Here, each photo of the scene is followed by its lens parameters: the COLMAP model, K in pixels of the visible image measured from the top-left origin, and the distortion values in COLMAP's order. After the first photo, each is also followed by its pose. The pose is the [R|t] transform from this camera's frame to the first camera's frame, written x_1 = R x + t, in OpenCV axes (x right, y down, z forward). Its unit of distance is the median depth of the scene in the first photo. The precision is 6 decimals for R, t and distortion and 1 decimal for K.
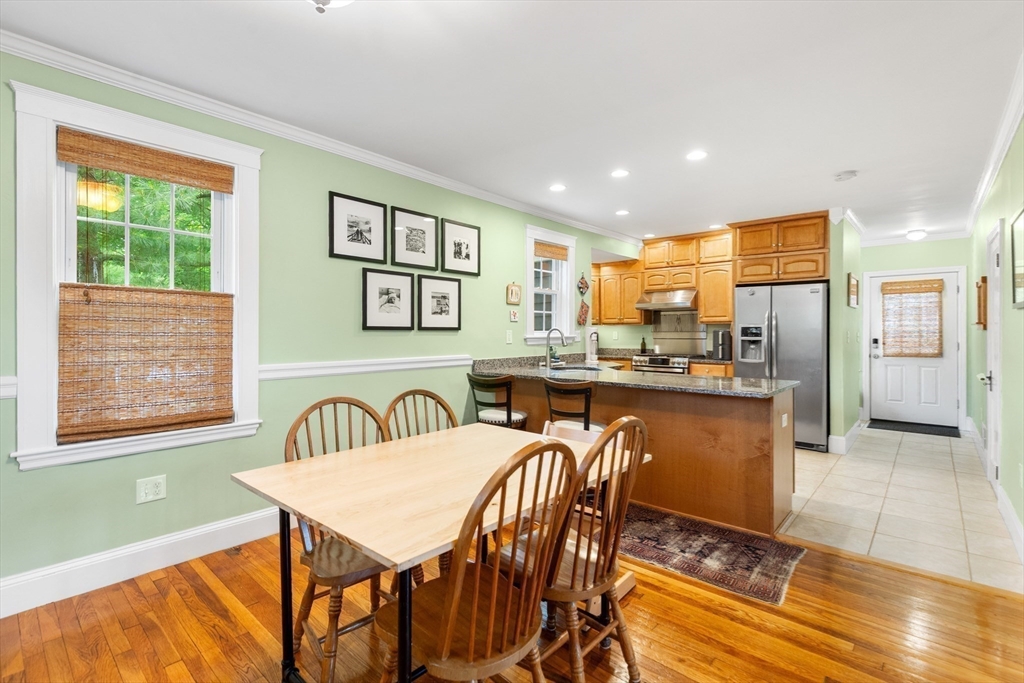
lens RADIAL K [[468.8, 0, 516.7], [0, 468.8, 329.5], [0, 0, 1]] dist [0.008136, -0.003967]
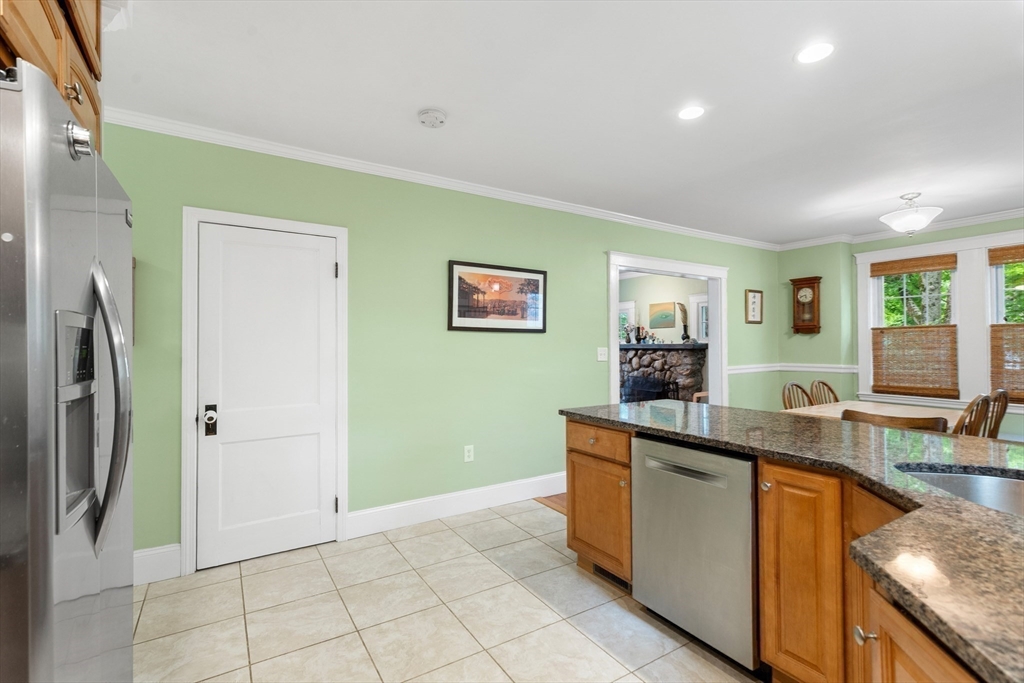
lens RADIAL K [[468.8, 0, 511.2], [0, 468.8, 339.5], [0, 0, 1]] dist [0.008136, -0.003967]
pose [[-0.959989, 0.004390, 0.280003, 0.287889], [-0.000640, 0.999840, -0.017867, 0.001420], [-0.280037, -0.017331, -0.959833, 1.152790]]
